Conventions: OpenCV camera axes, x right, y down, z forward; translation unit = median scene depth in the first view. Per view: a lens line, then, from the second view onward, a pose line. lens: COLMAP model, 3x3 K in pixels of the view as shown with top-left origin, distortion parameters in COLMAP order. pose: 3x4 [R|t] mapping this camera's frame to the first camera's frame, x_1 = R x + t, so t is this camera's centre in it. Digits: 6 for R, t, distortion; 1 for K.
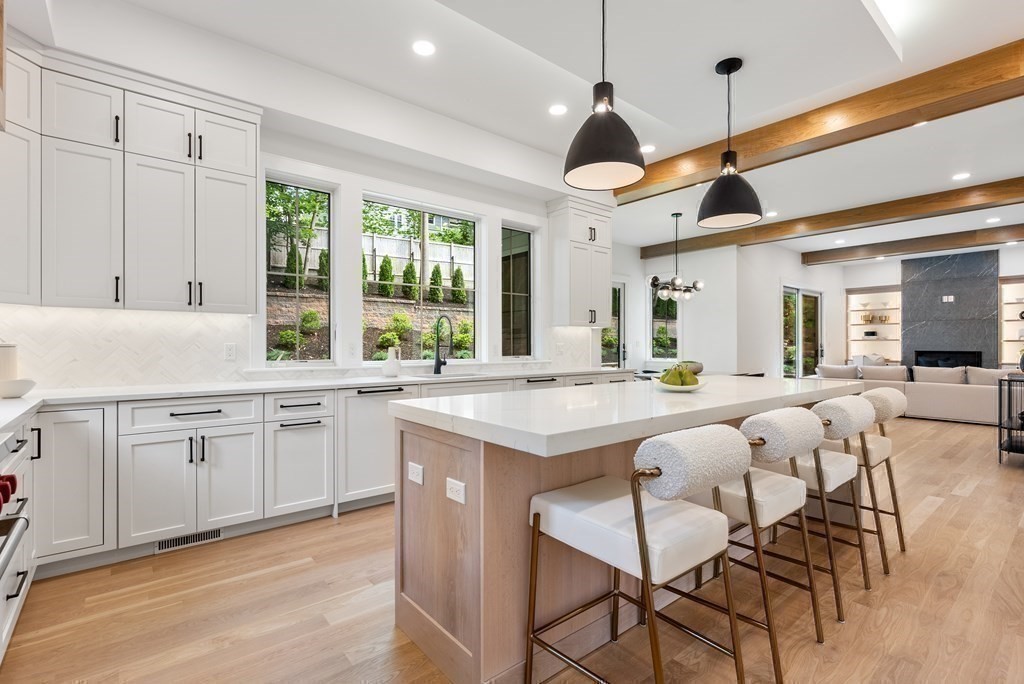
lens RADIAL K [[476.1, 0, 511.3], [0, 476.1, 344.5], [0, 0, 1]] dist [-0.001463, -0.000355]
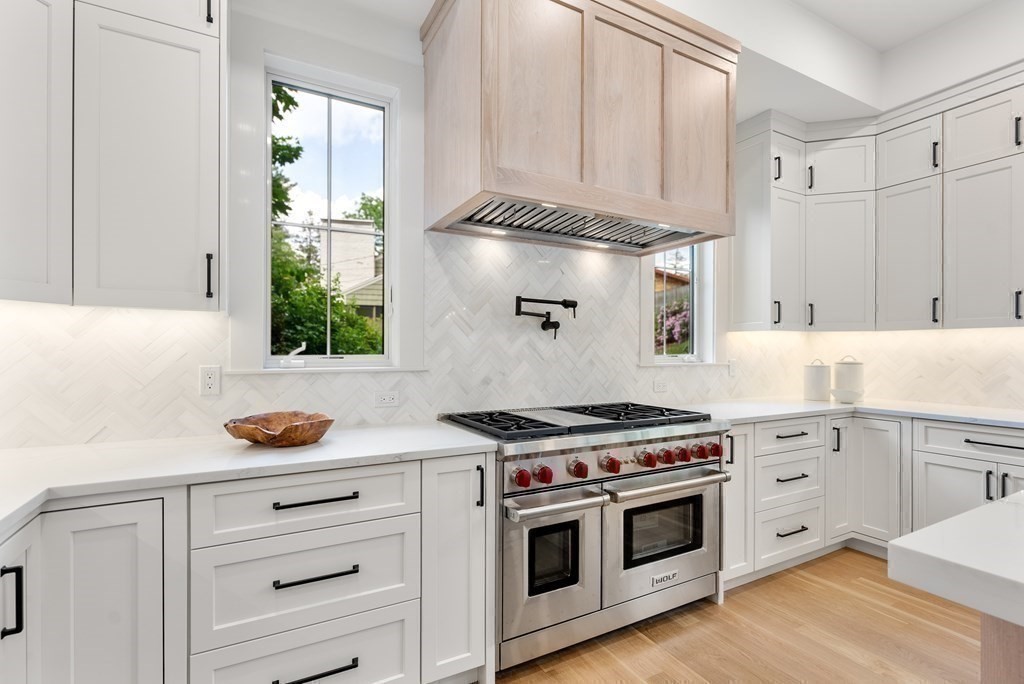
lens RADIAL K [[476.1, 0, 510.8], [0, 476.1, 347.1], [0, 0, 1]] dist [-0.001463, -0.000355]
pose [[-0.184641, -0.006288, -0.982786, 0.388065], [-0.000694, 0.999980, -0.006268, -0.031244], [0.982806, -0.000475, -0.184642, 0.311718]]
